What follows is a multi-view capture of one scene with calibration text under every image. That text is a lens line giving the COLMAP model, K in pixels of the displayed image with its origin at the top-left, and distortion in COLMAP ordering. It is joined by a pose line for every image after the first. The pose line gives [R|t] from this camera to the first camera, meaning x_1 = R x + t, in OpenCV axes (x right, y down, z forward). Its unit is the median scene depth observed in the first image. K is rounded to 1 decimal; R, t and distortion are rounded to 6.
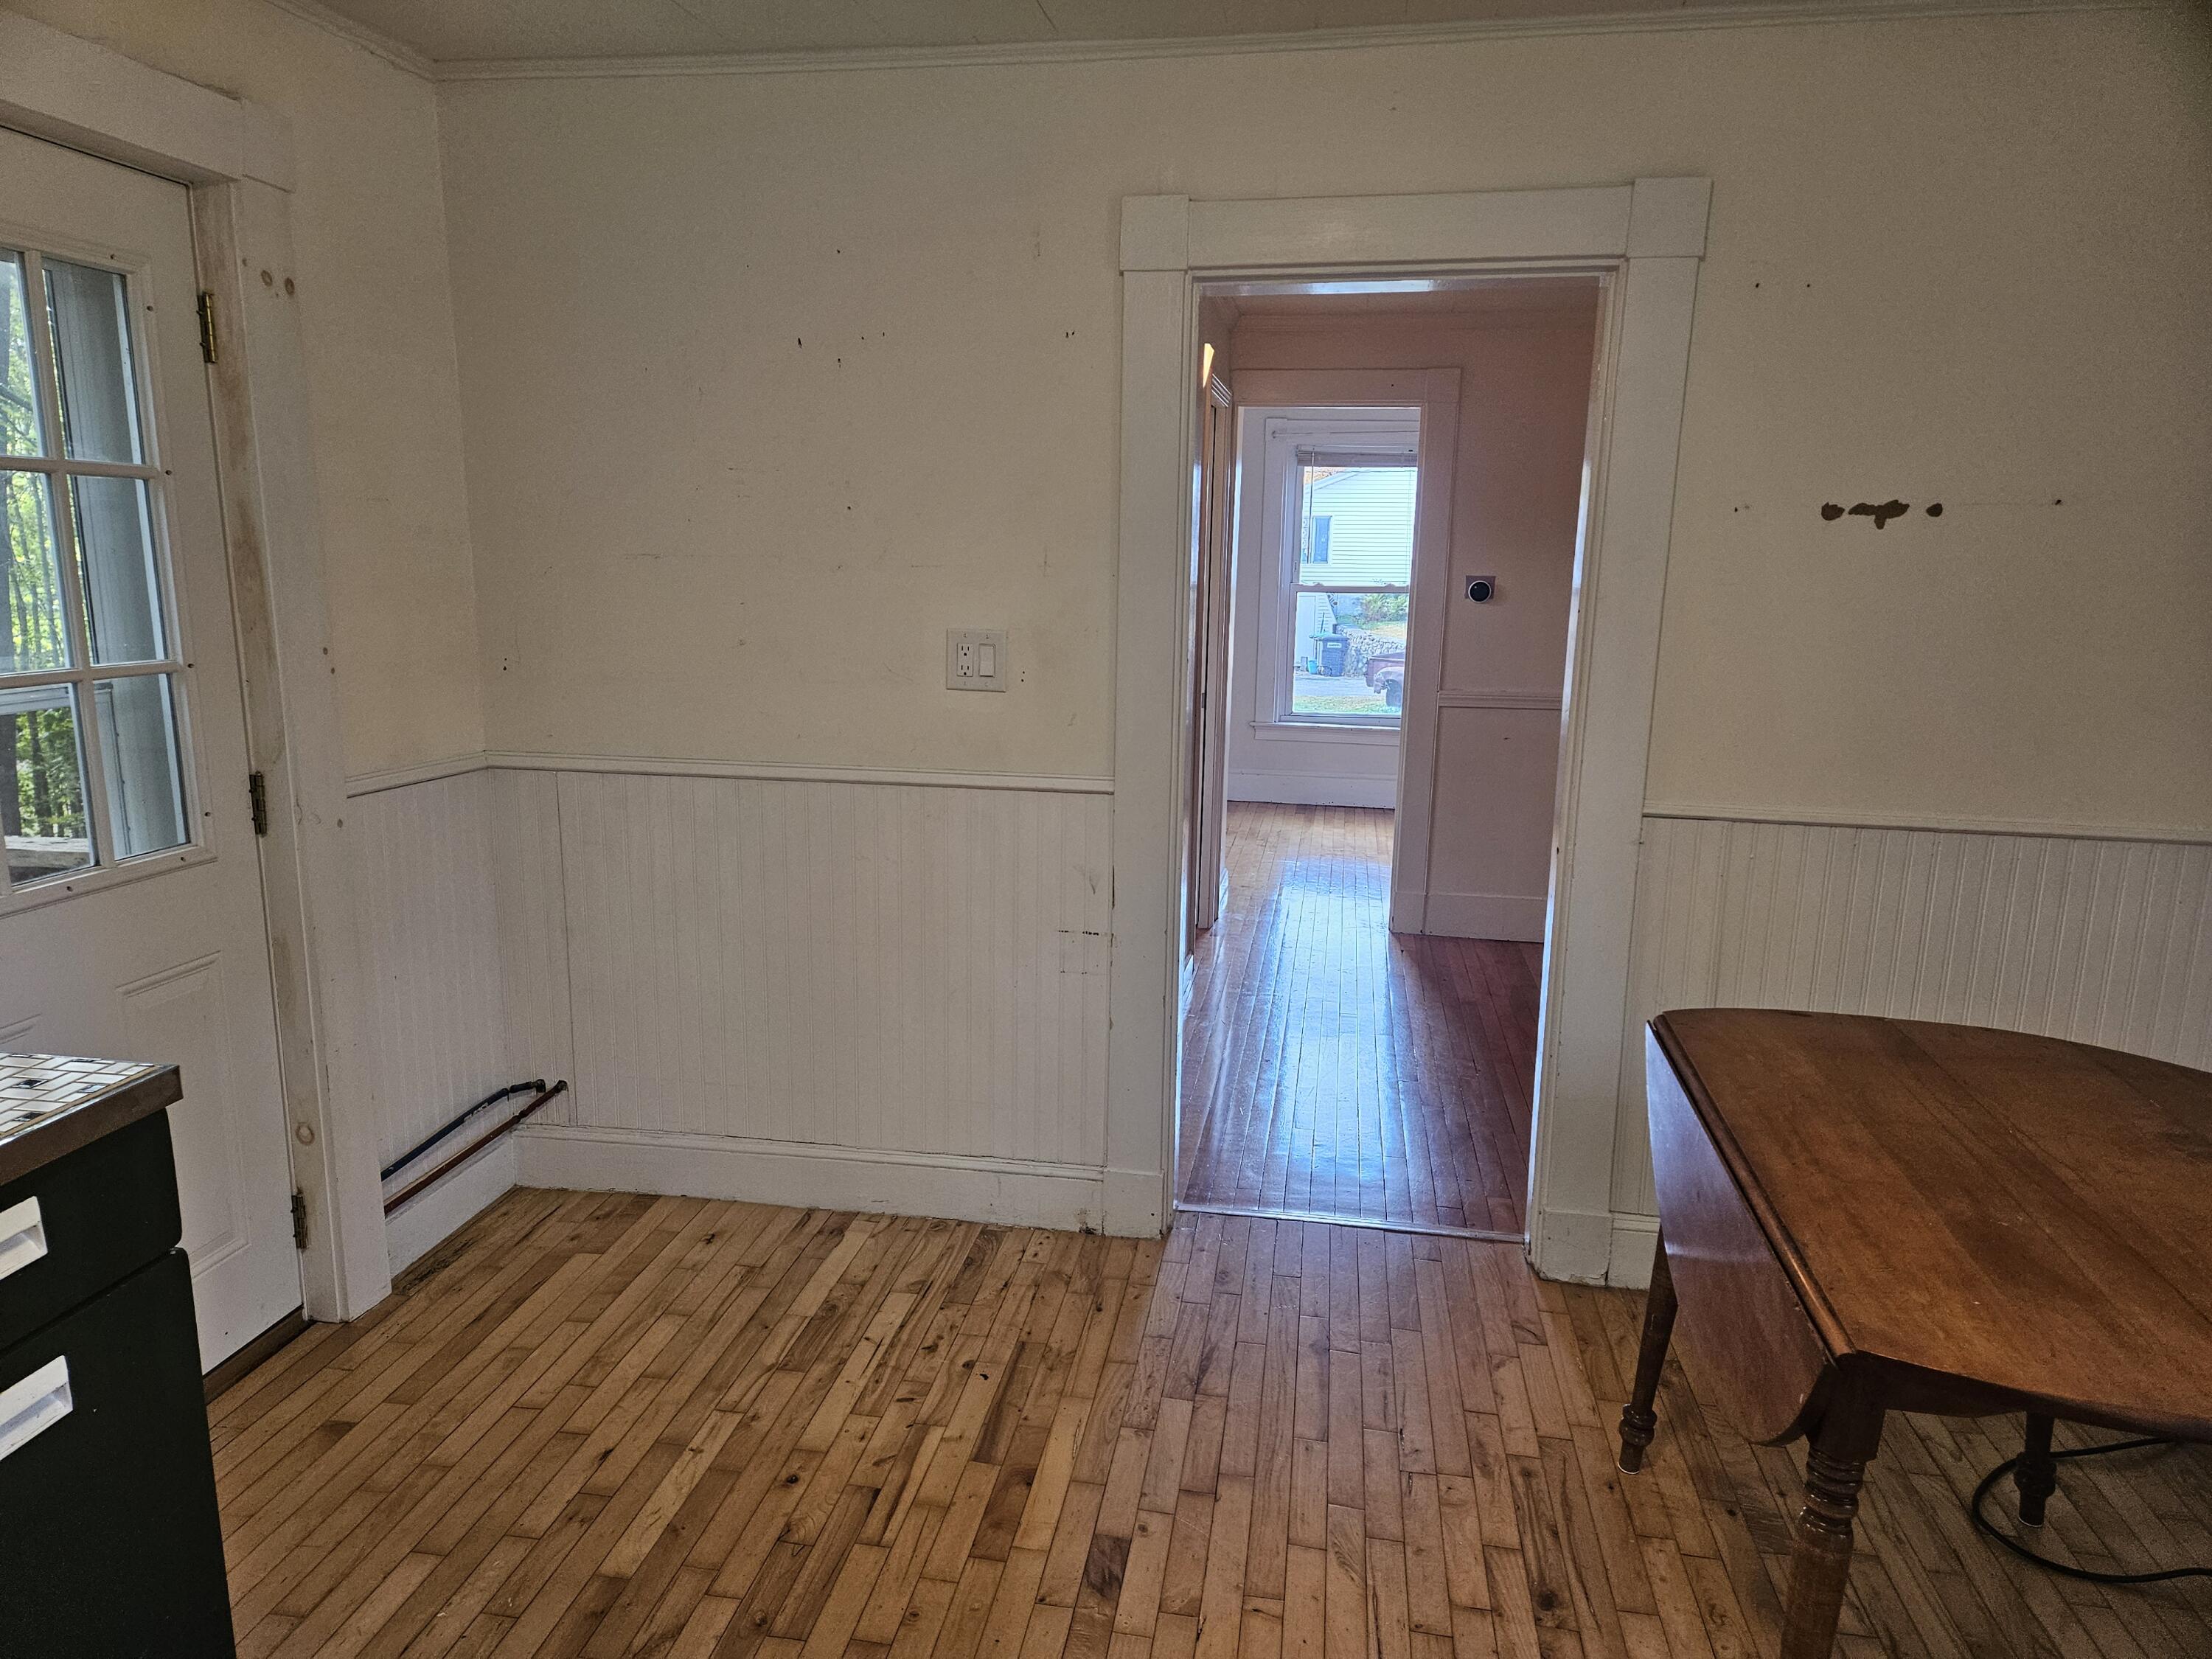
lens RADIAL K [[1485.4, 0, 1108.8], [0, 1485.4, 860.8], [0, 0, 1]] dist [0.070933, -0.035506]
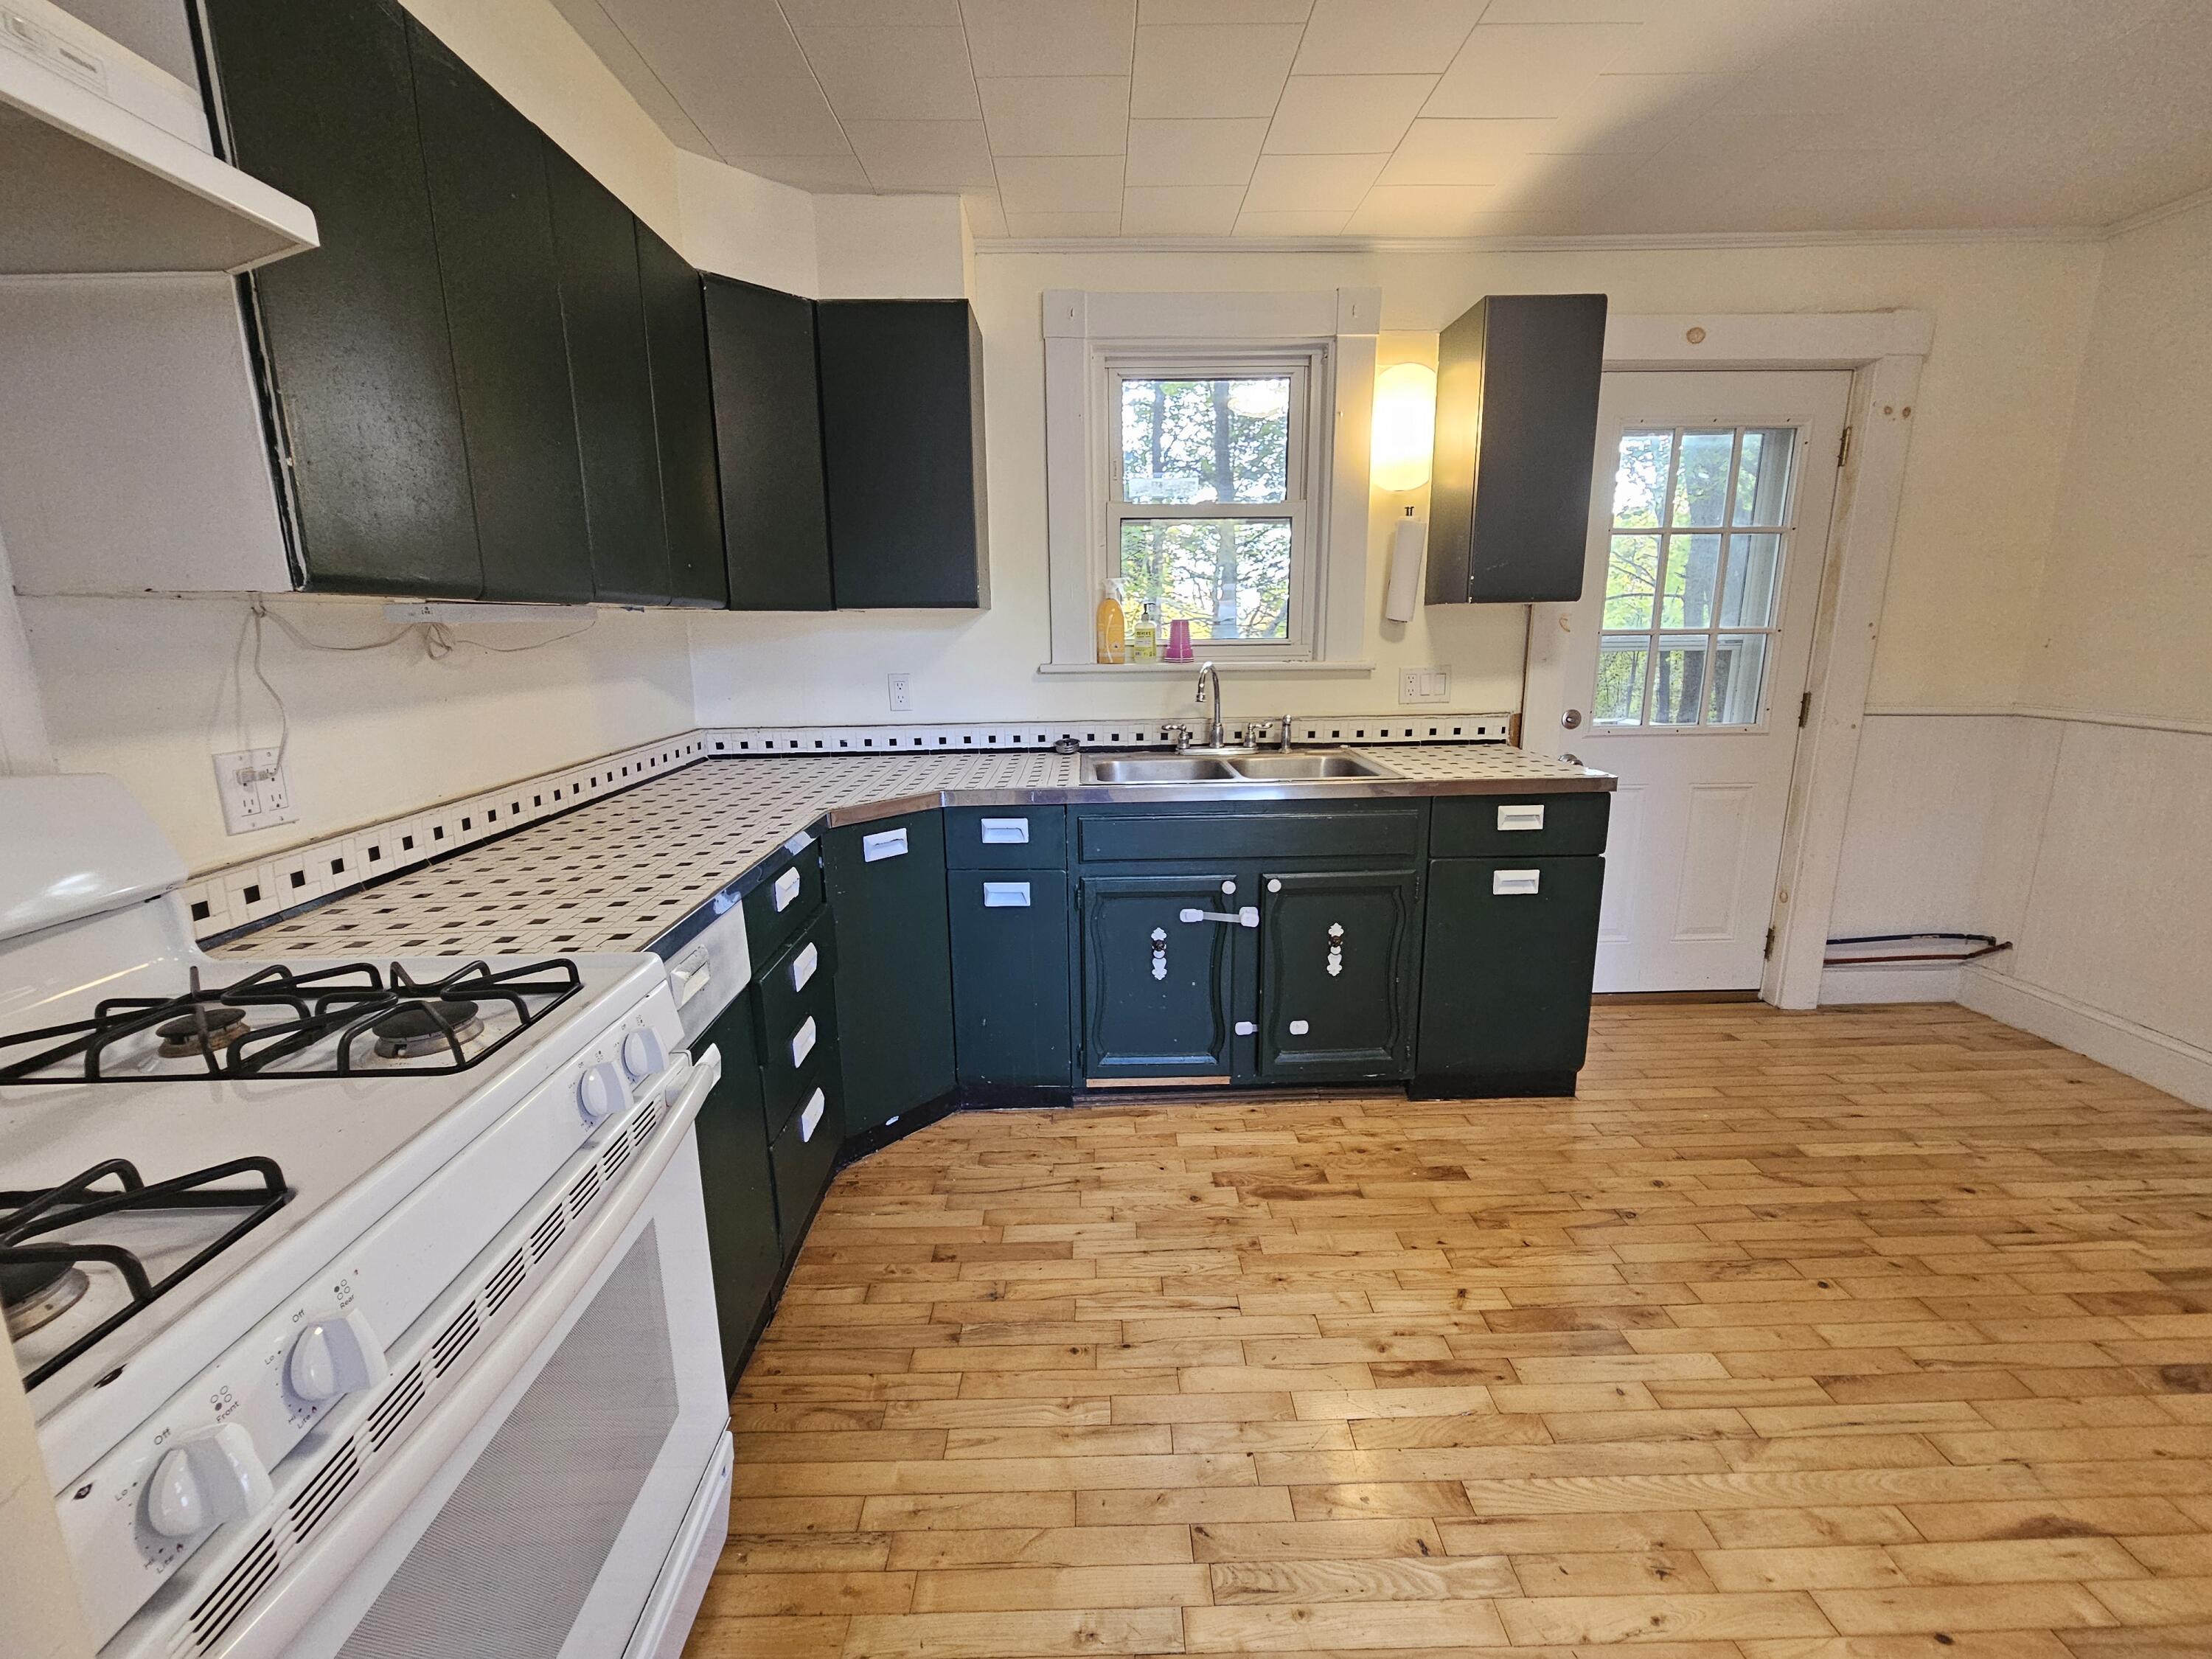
lens RADIAL K [[912.3, 0, 1100.2], [0, 912.3, 820.3], [0, 0, 1]] dist [-0.000010, 0.000491]
pose [[0.176090, 0.182794, -0.967253, 0.361547], [-0.188517, 0.970682, 0.149122, 0.084276], [0.966154, 0.156085, 0.205387, -0.022675]]
